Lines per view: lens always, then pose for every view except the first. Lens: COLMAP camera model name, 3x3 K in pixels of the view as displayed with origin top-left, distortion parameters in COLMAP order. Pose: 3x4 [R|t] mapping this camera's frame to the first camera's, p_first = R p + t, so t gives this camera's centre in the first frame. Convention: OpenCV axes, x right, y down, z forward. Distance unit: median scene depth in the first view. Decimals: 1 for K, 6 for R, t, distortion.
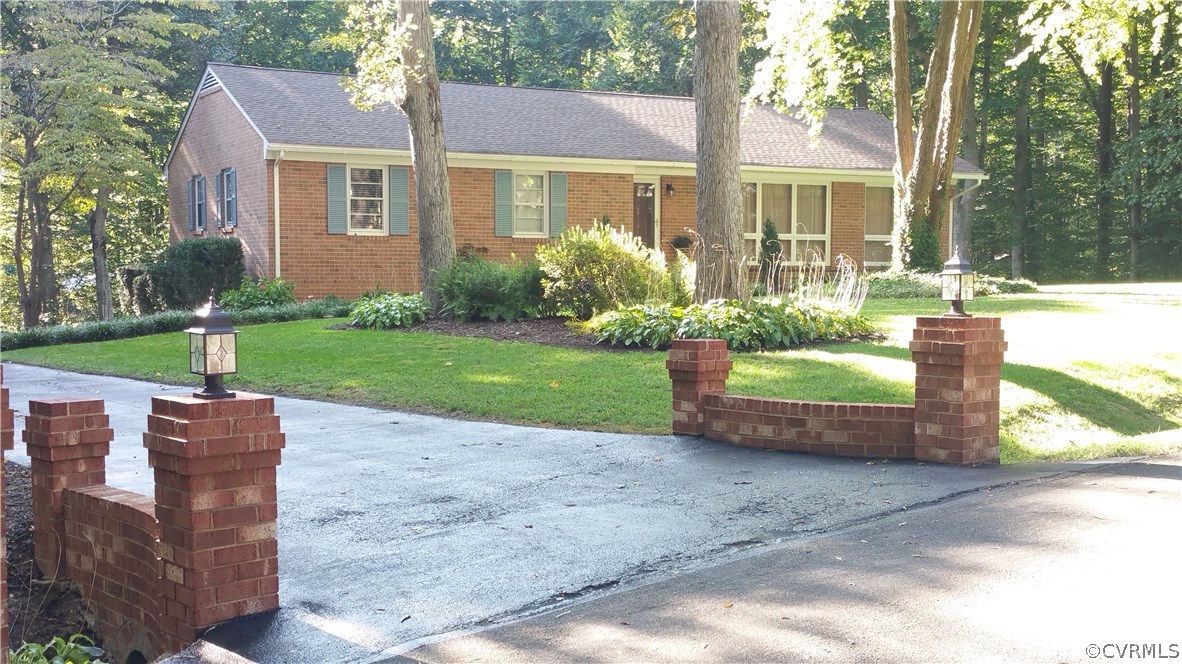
lens RADIAL K [[1463.2, 0, 593.2], [0, 1463.2, 334.0], [0, 0, 1]] dist [0.106406, 0.000000]
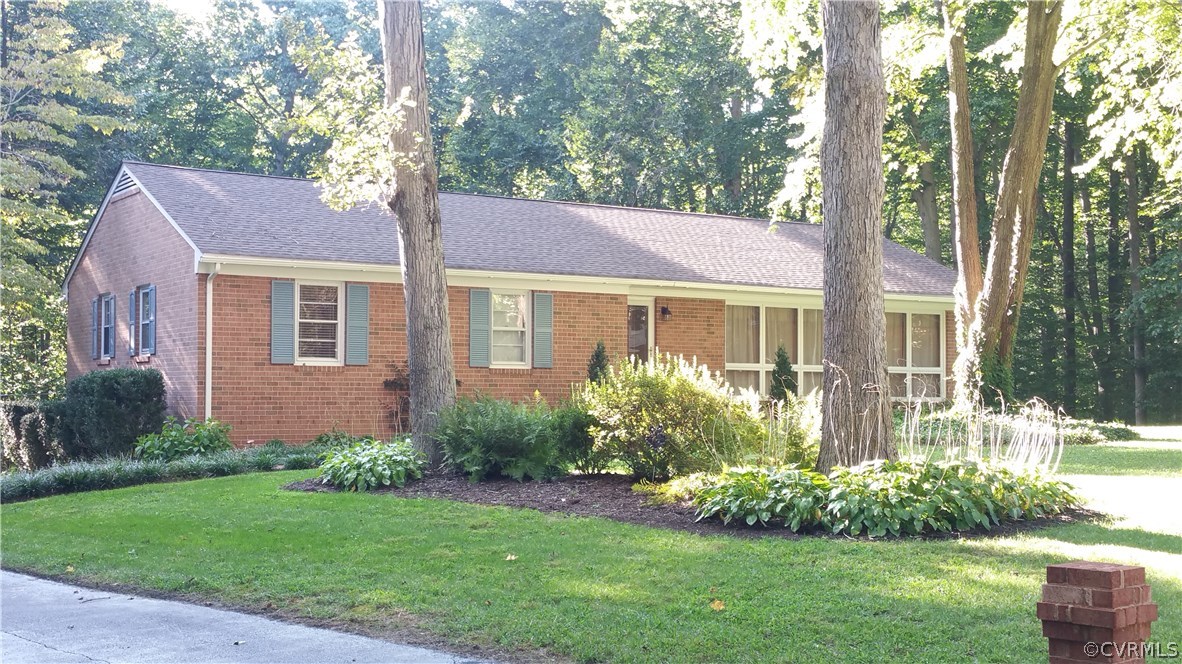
lens RADIAL K [[1463.2, 0, 588.2], [0, 1463.2, 330.7], [0, 0, 1]] dist [0.106406, 0.000000]
pose [[0.997512, 0.005064, 0.070320, -0.066006], [0.001189, 0.996067, -0.088600, -0.014577], [-0.070492, 0.088463, 0.993582, 0.181342]]
